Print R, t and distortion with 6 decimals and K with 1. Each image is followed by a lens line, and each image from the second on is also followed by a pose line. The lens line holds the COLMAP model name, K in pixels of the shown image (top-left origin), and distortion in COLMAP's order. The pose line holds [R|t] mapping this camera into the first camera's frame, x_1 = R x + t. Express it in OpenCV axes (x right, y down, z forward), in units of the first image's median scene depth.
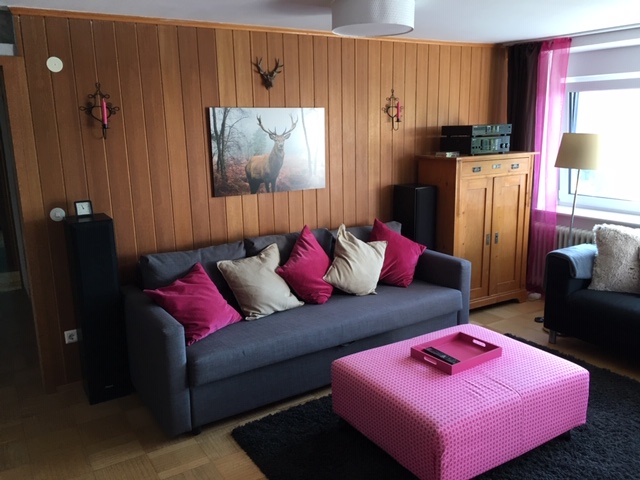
lens RADIAL K [[540.3, 0, 320.0], [0, 540.3, 240.0], [0, 0, 1]] dist [0.030260, -0.008651]
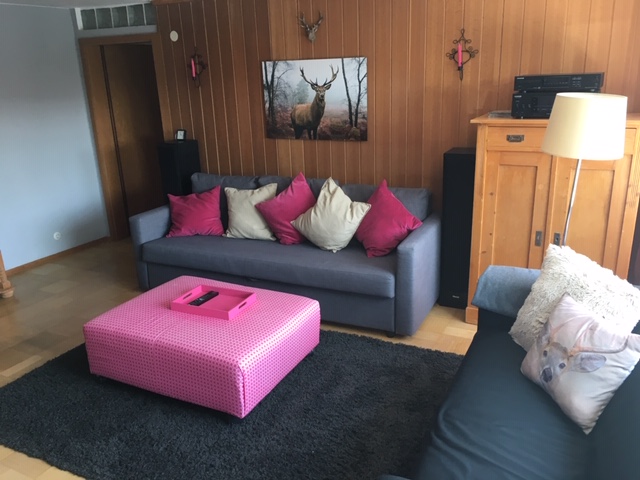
lens RADIAL K [[540.3, 0, 320.0], [0, 540.3, 240.0], [0, 0, 1]] dist [0.030260, -0.008651]
pose [[0.514878, 0.253430, -0.818947, 0.893677], [-0.159875, 0.966930, 0.198710, -0.114804], [0.842223, 0.028617, 0.538368, 0.446085]]
